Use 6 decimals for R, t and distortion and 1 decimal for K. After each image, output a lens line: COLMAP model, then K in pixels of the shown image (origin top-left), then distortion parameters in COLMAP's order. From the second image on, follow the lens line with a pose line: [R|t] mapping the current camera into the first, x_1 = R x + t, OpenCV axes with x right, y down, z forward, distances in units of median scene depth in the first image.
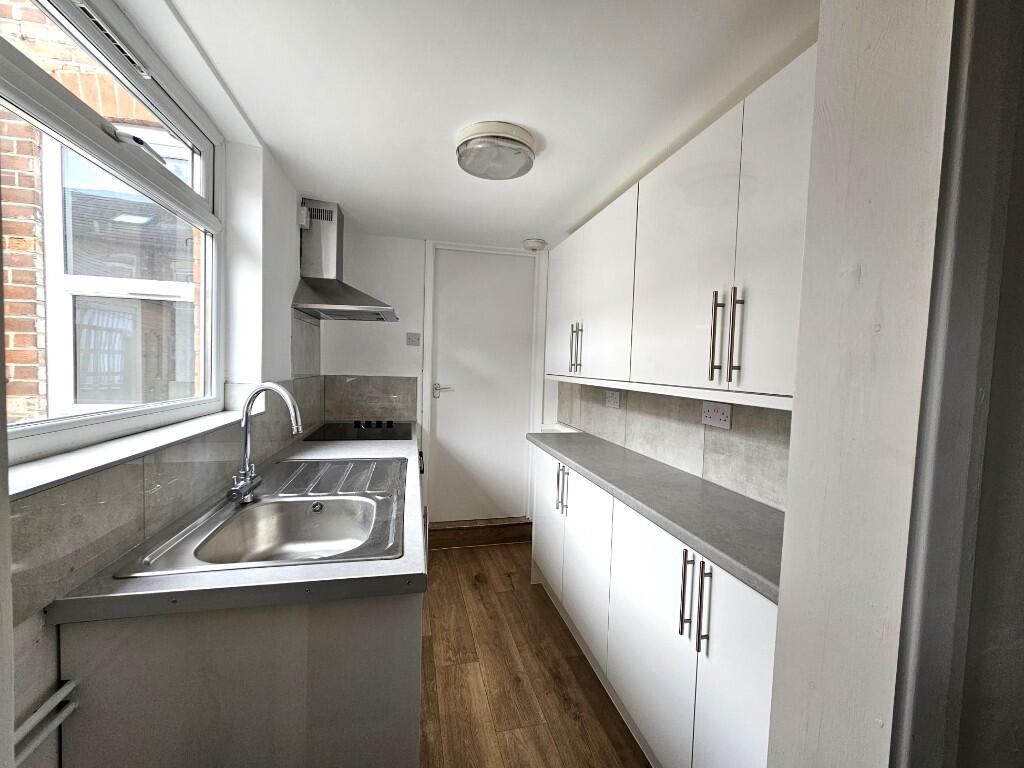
lens RADIAL K [[417.5, 0, 510.9], [0, 417.5, 386.6], [0, 0, 1]] dist [0.000351, -0.000024]
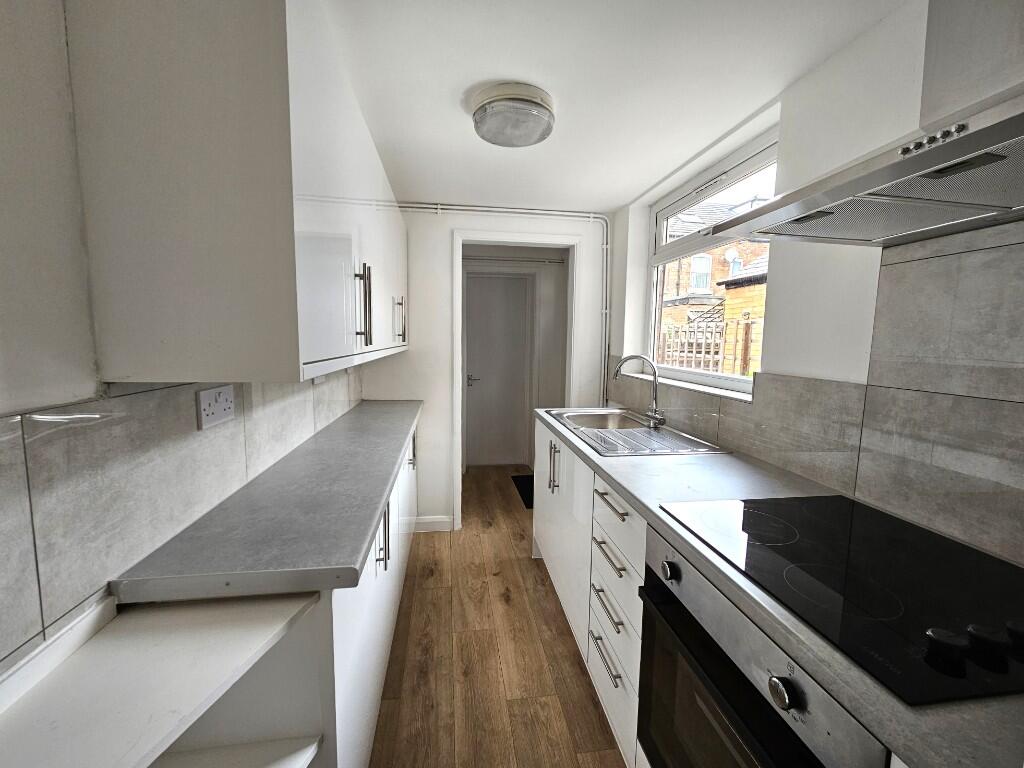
lens RADIAL K [[417.5, 0, 512.4], [0, 417.5, 382.8], [0, 0, 1]] dist [0.000351, -0.000024]
pose [[-0.995692, -0.049244, 0.078564, -0.129803], [-0.037297, 0.988453, 0.146863, -0.089393], [-0.084889, 0.143300, -0.986032, 1.826939]]
